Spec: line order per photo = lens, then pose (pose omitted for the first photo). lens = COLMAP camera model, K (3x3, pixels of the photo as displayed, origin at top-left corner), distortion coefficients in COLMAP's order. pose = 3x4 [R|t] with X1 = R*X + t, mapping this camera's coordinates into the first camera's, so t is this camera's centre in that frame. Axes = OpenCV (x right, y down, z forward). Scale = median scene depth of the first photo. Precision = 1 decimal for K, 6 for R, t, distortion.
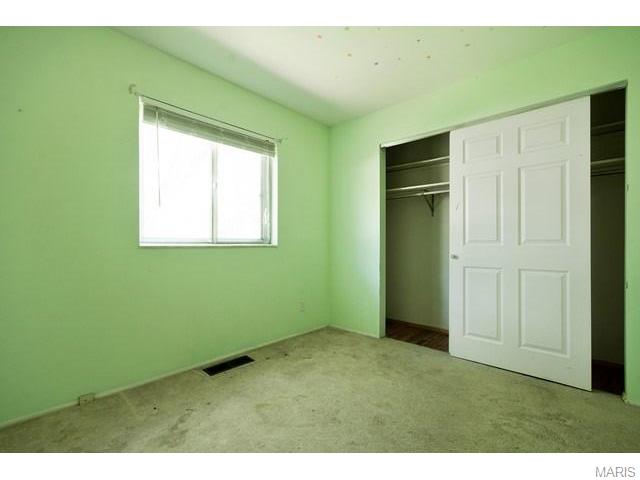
lens RADIAL K [[290.4, 0, 322.4], [0, 290.4, 242.2], [0, 0, 1]] dist [-0.007337, 0.007208]
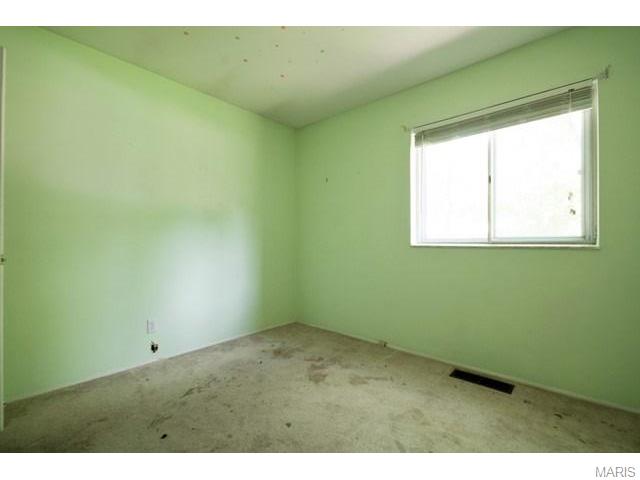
lens RADIAL K [[290.4, 0, 322.5], [0, 290.4, 241.1], [0, 0, 1]] dist [-0.007337, 0.007208]
pose [[0.009309, -0.010453, -0.999902, 0.583434], [0.000650, 0.999945, -0.010447, 0.006185], [0.999956, -0.000552, 0.009315, 0.524575]]
